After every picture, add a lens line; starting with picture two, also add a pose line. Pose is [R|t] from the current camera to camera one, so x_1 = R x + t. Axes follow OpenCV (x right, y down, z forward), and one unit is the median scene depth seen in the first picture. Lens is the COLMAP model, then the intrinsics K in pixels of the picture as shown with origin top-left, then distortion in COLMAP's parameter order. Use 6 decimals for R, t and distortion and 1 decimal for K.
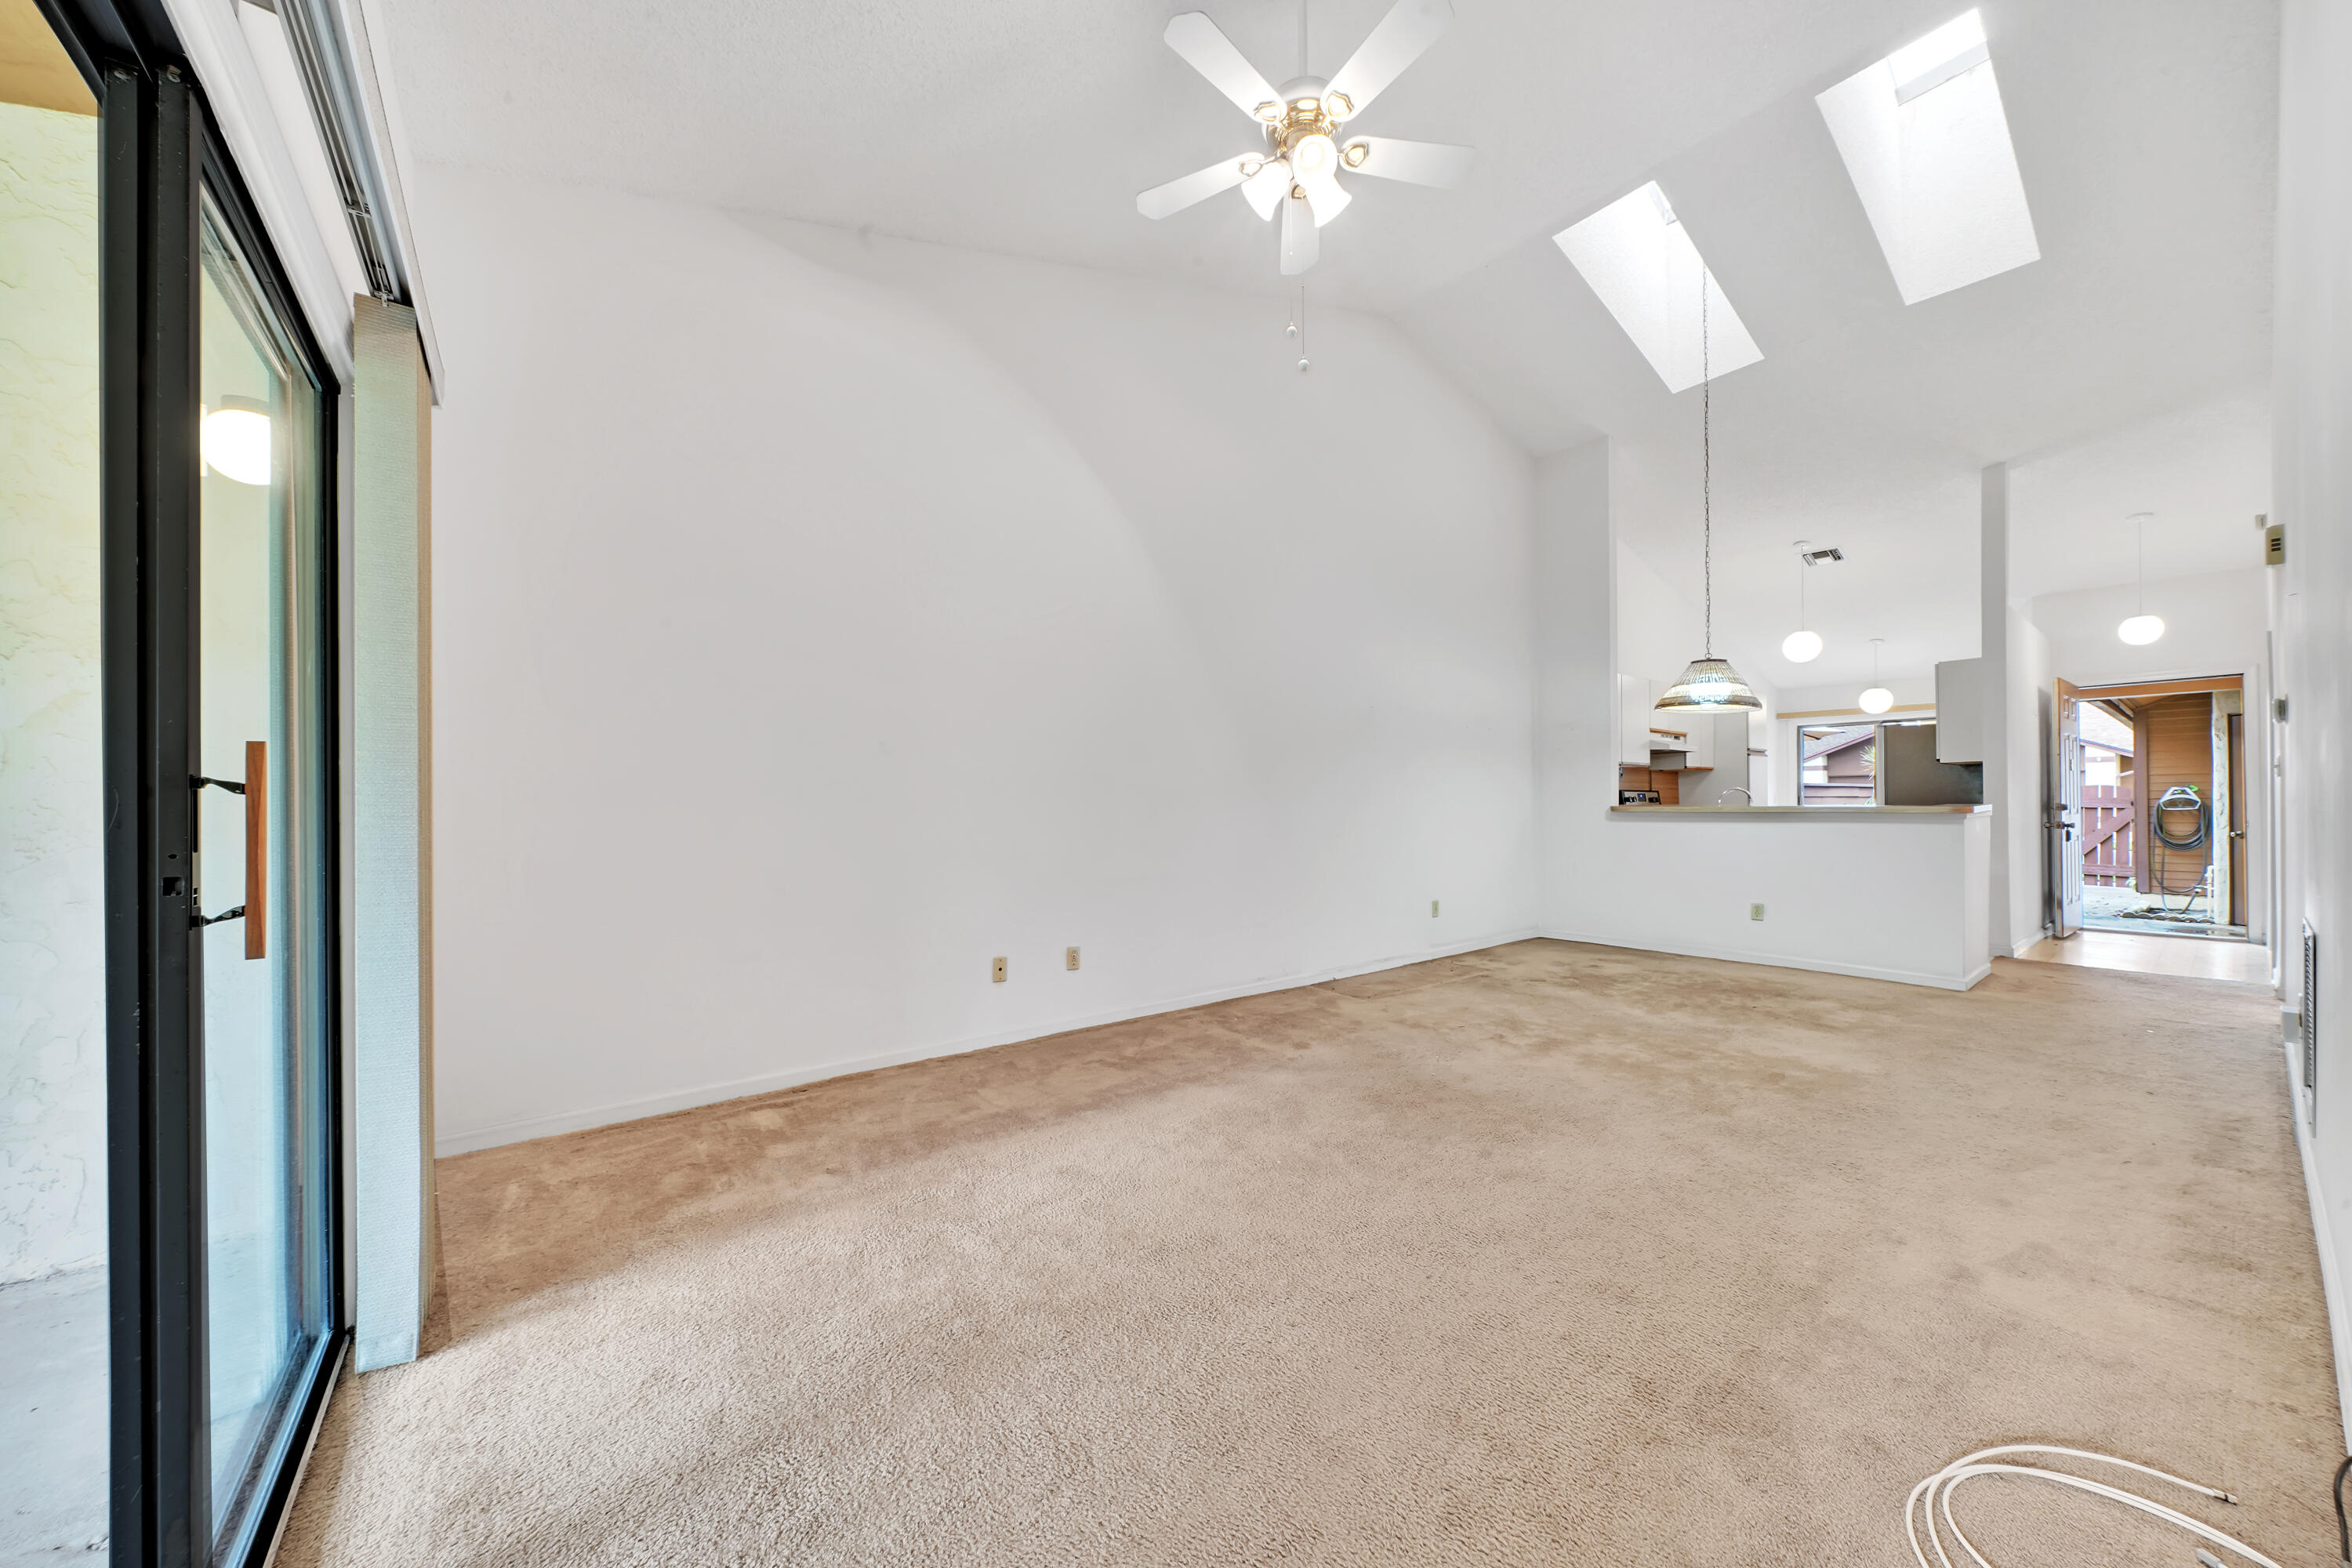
lens RADIAL K [[831.7, 0, 1176.1], [0, 831.7, 800.5], [0, 0, 1]] dist [0.000028, 0.000020]
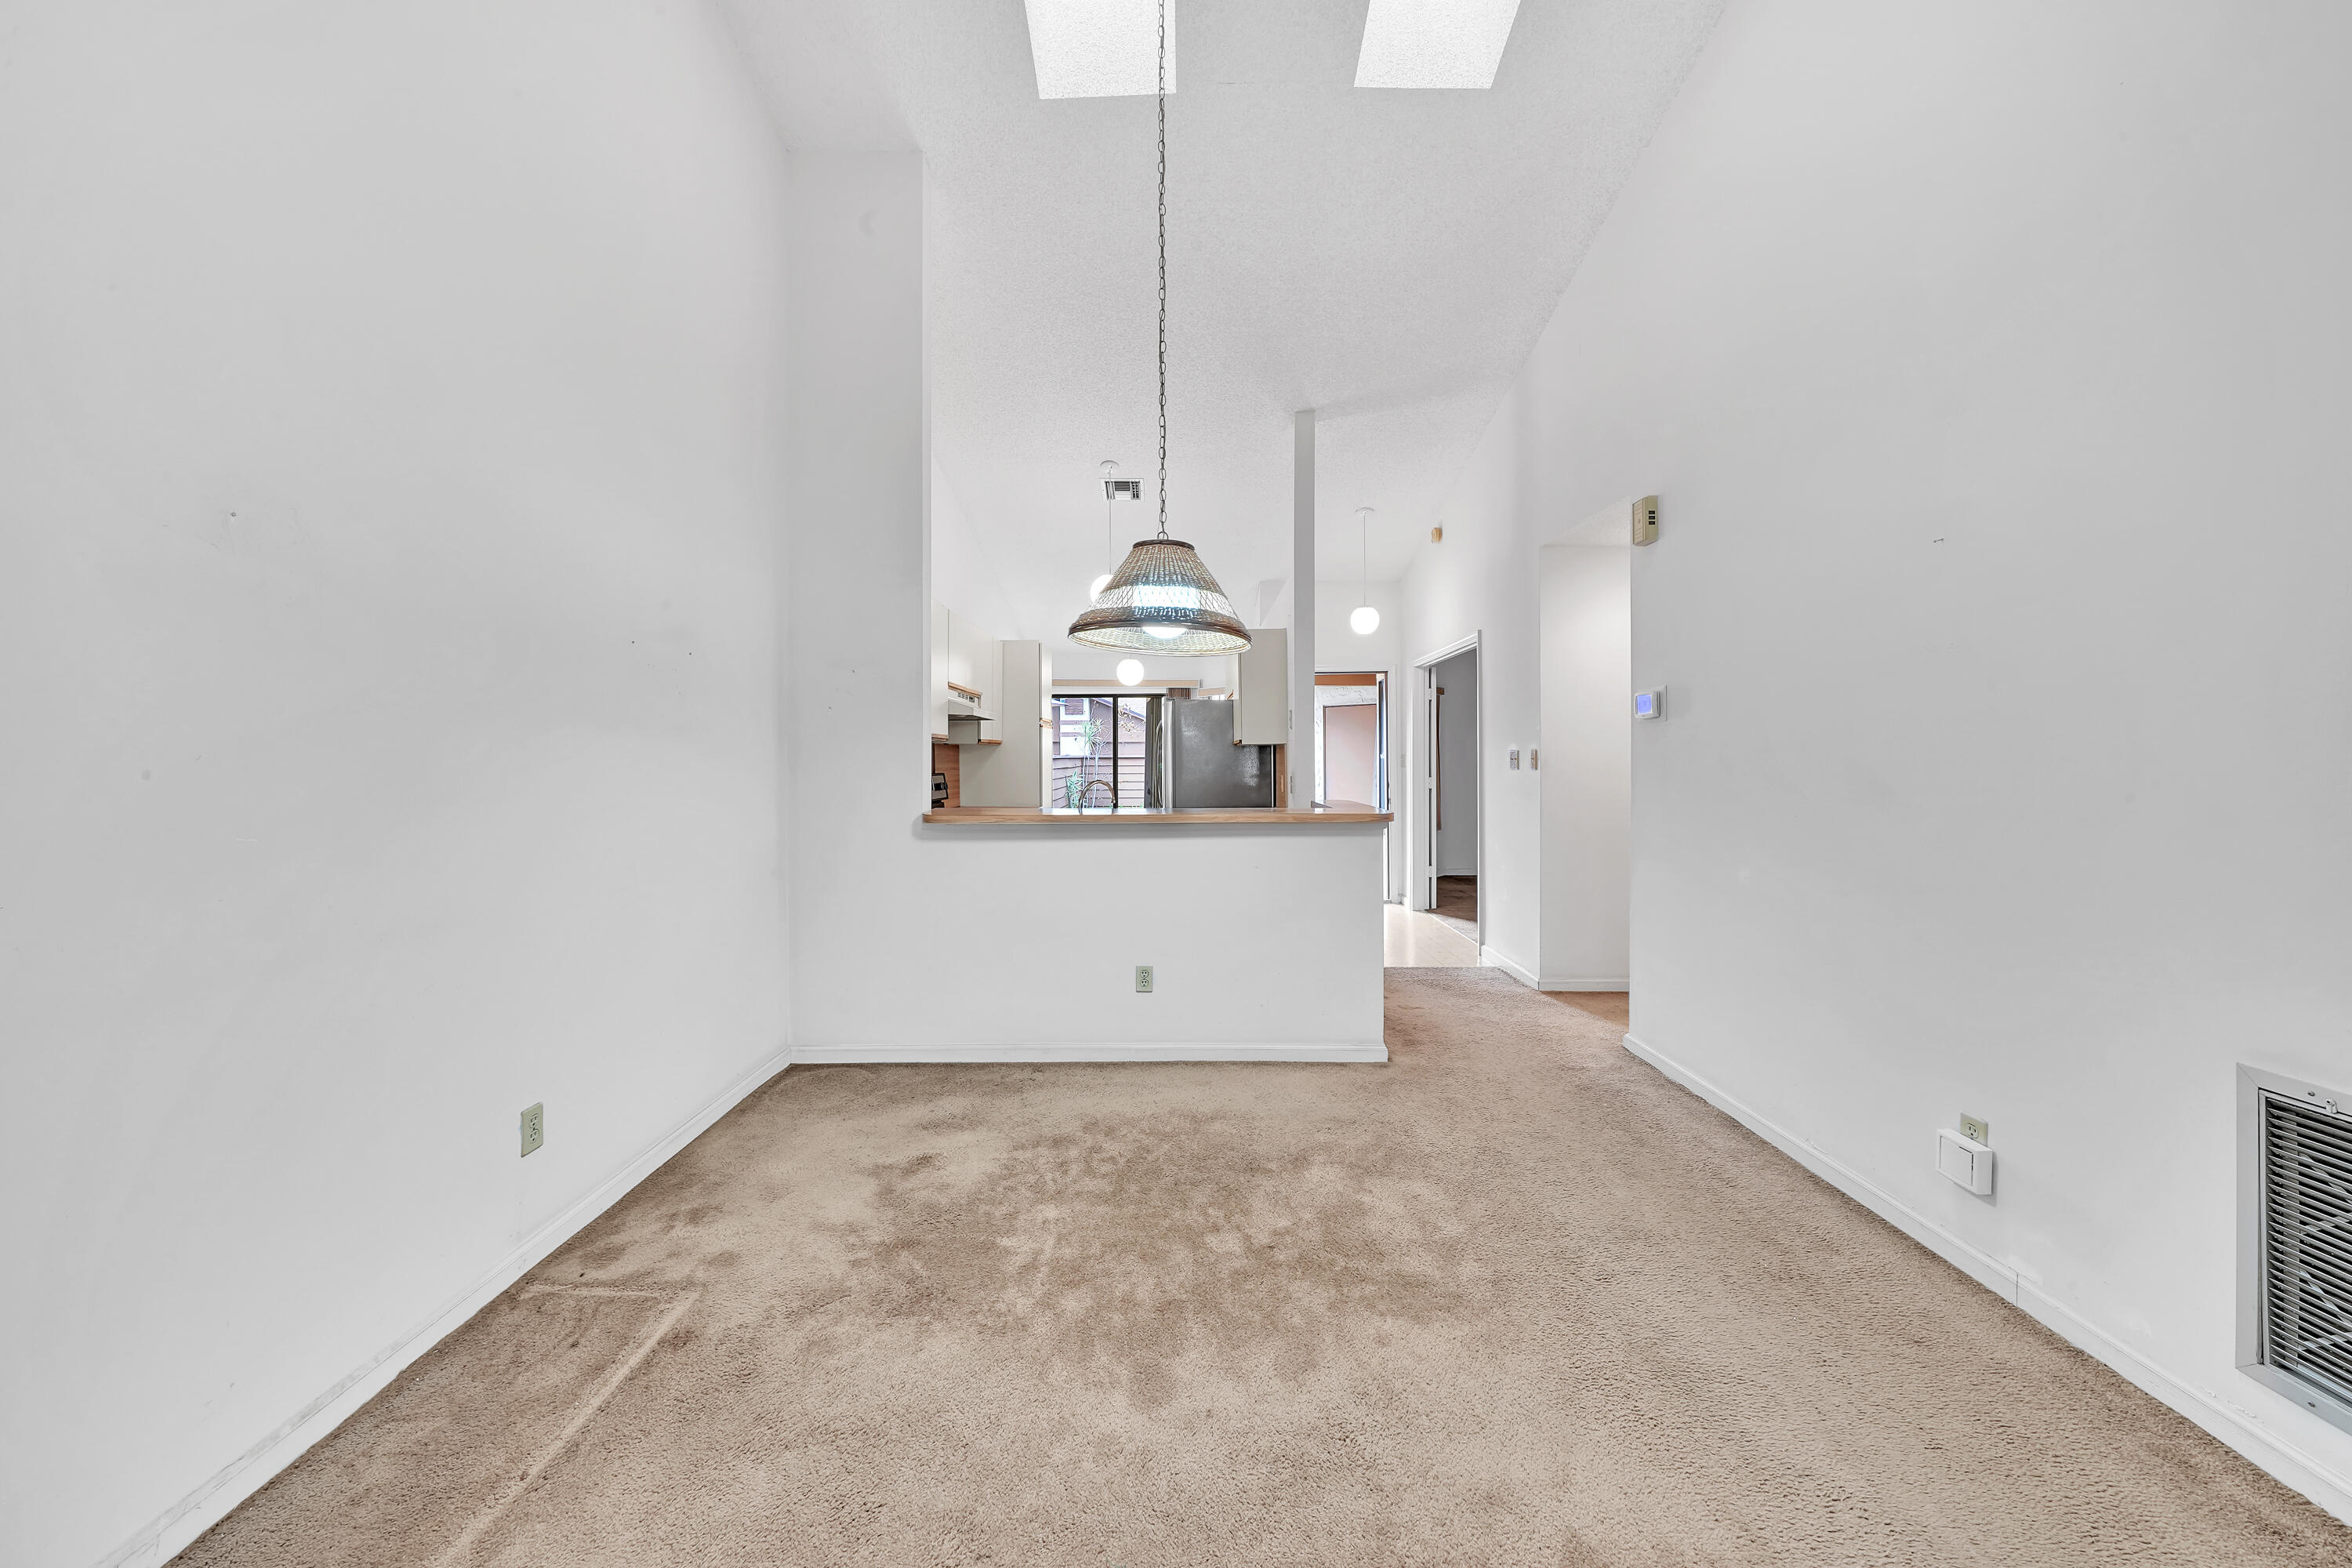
lens RADIAL K [[839.0, 0, 1175.6], [0, 839.0, 759.3], [0, 0, 1]] dist [-0.029875, 0.000003]
pose [[0.626318, 0.001762, 0.779566, 0.185286], [-0.001202, 0.999998, -0.001295, -0.028109], [-0.779567, -0.000126, 0.626319, 0.498147]]
